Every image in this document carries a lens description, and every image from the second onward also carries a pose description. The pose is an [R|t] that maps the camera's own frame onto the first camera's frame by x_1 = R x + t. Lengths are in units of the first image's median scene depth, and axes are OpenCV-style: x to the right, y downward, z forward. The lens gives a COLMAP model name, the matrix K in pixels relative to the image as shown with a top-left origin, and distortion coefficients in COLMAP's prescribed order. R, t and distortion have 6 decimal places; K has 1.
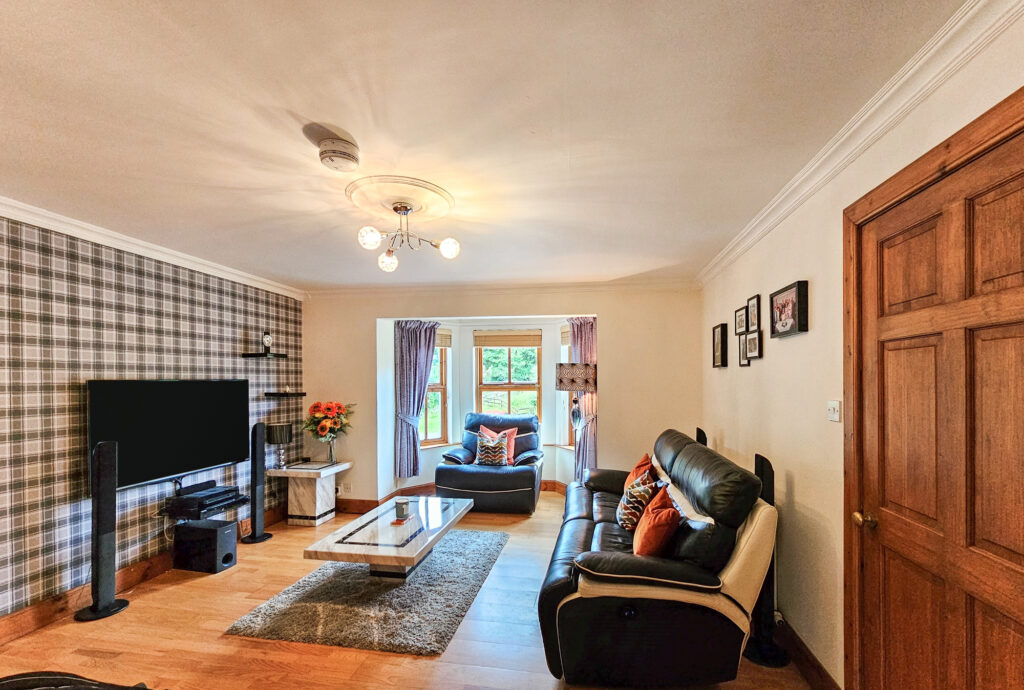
lens RADIAL K [[426.6, 0, 541.9], [0, 426.6, 374.8], [0, 0, 1]] dist [0.001729, 0.000358]
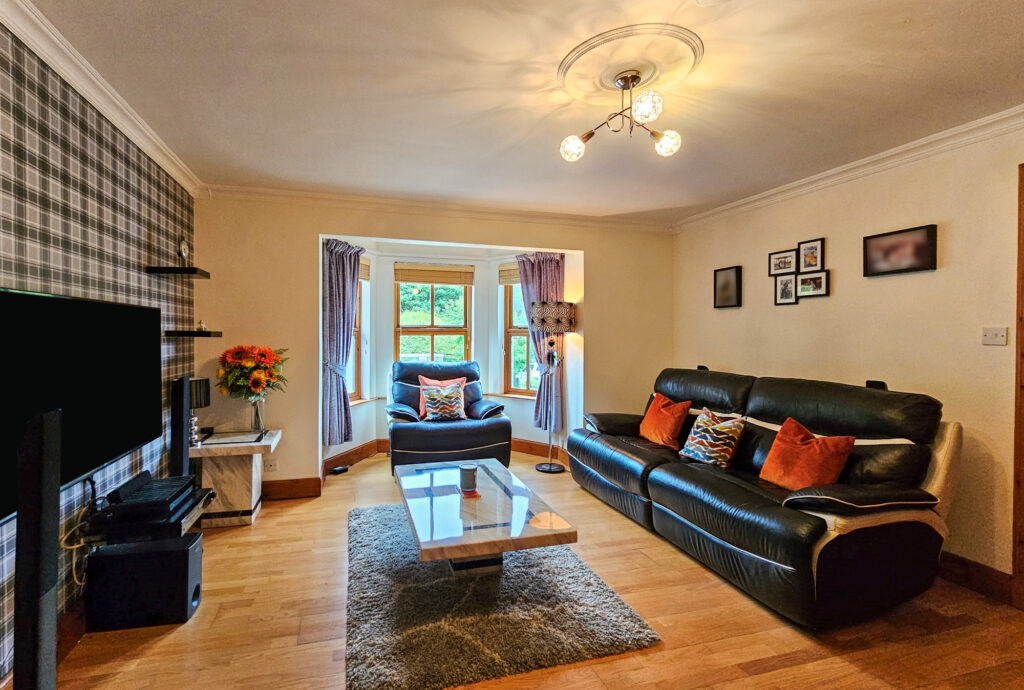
lens RADIAL K [[439.5, 0, 498.9], [0, 439.5, 329.5], [0, 0, 1]] dist [0.000283, -0.000168]
pose [[0.916625, 0.007938, 0.399668, -0.447199], [-0.010247, 0.999941, 0.003642, 0.032421], [-0.399616, -0.007434, 0.916653, 0.187278]]
